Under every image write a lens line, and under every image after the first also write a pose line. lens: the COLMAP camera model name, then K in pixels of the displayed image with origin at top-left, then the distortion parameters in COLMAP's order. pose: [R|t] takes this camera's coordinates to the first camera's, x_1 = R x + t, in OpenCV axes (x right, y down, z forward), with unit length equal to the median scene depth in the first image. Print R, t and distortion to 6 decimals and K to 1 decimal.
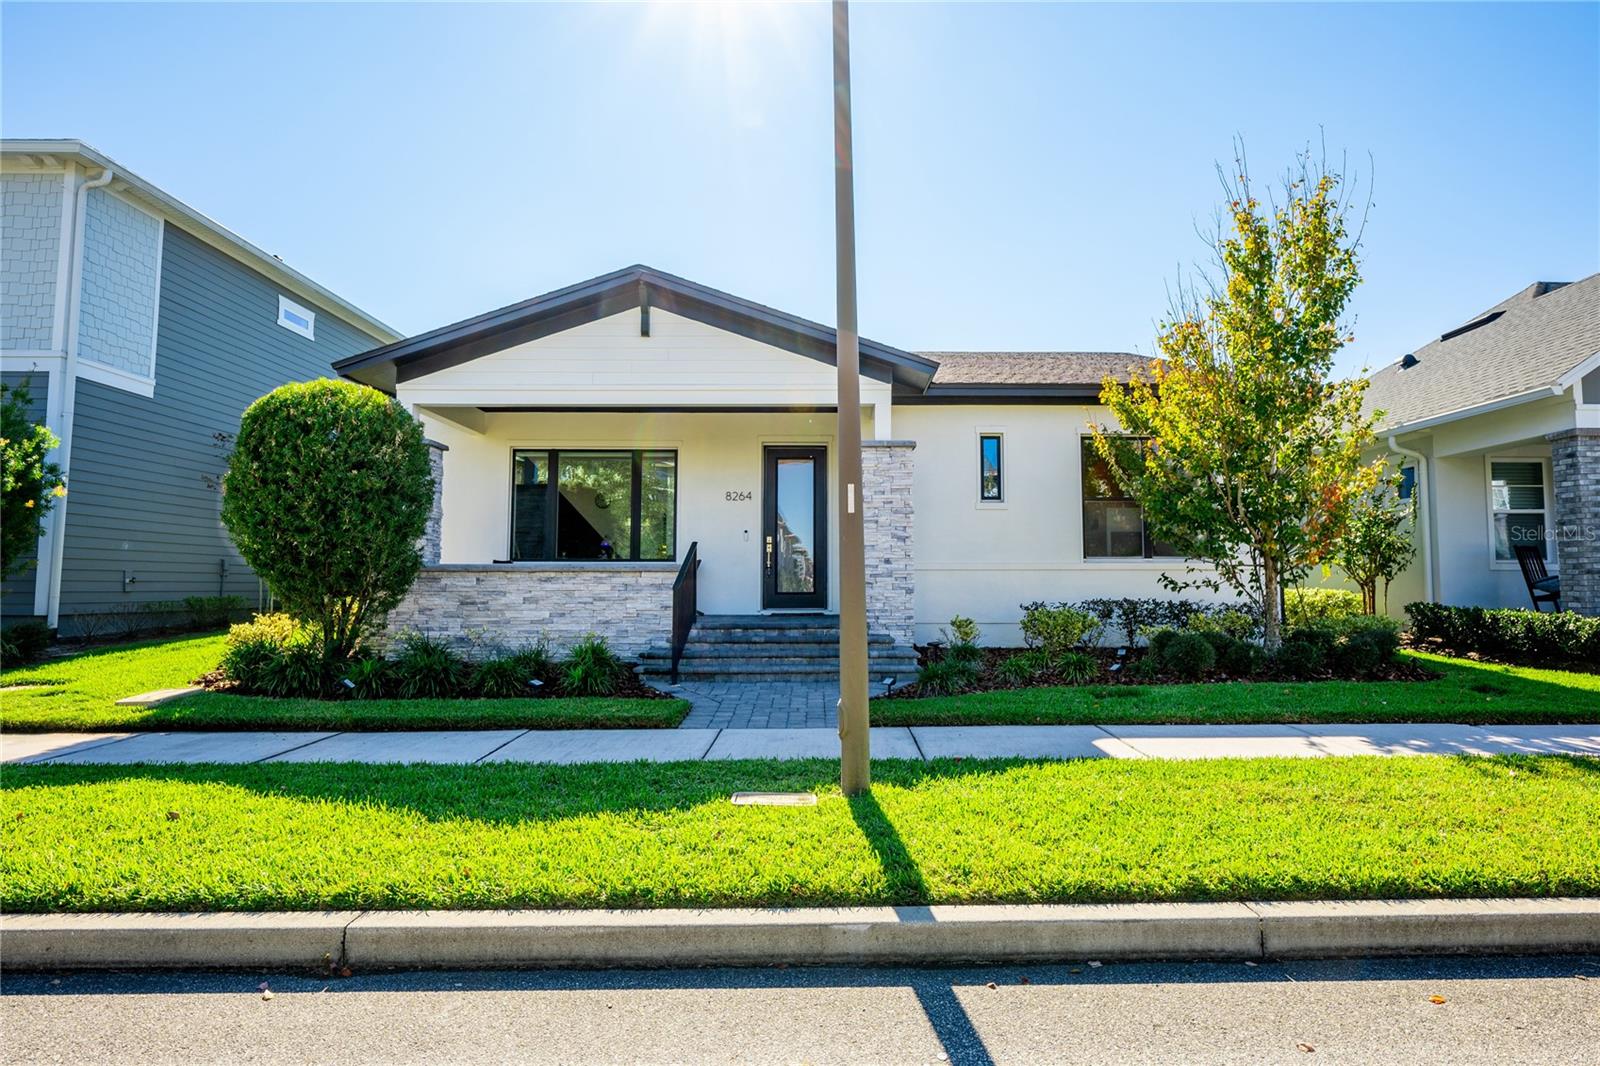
lens RADIAL K [[859.2, 0, 800.0], [0, 859.2, 533.0], [0, 0, 1]] dist [0.002367, -0.000045]
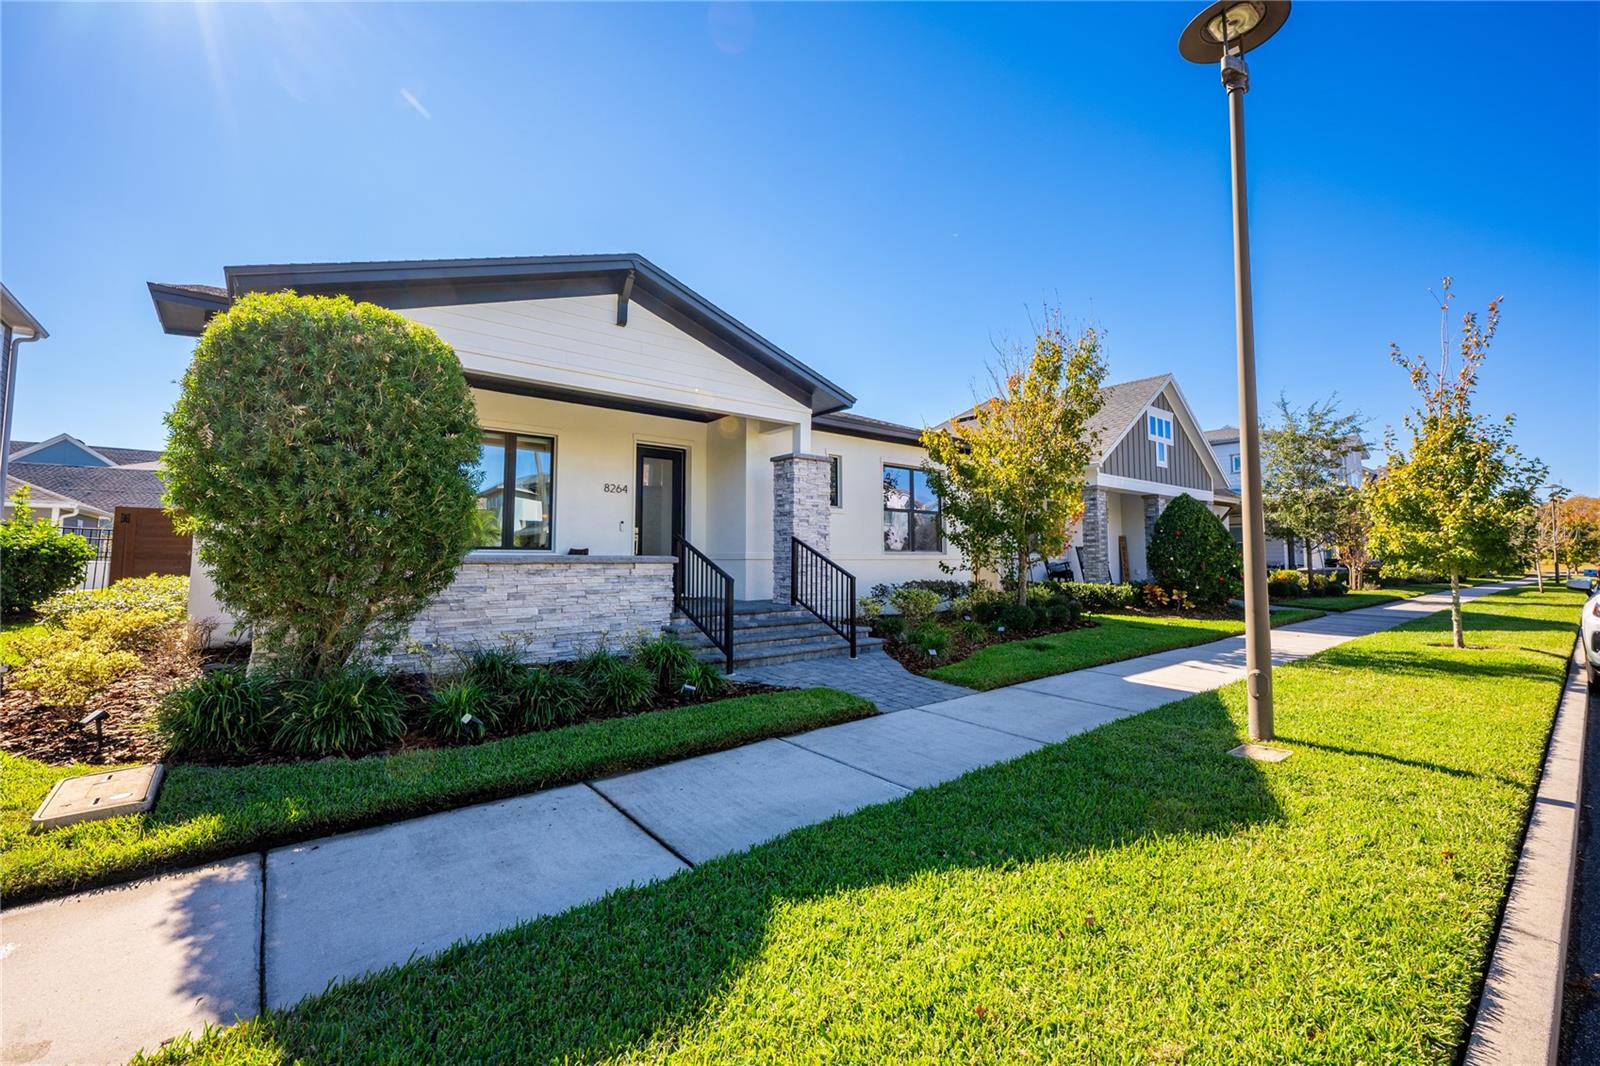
lens RADIAL K [[624.3, 0, 800.0], [0, 624.3, 533.0], [0, 0, 1]] dist [-0.001174, -0.000039]
pose [[0.790720, 0.026413, 0.611608, -0.477182], [-0.039717, 0.999177, 0.008198, -0.003607], [-0.610888, -0.030773, 0.791119, 0.313808]]
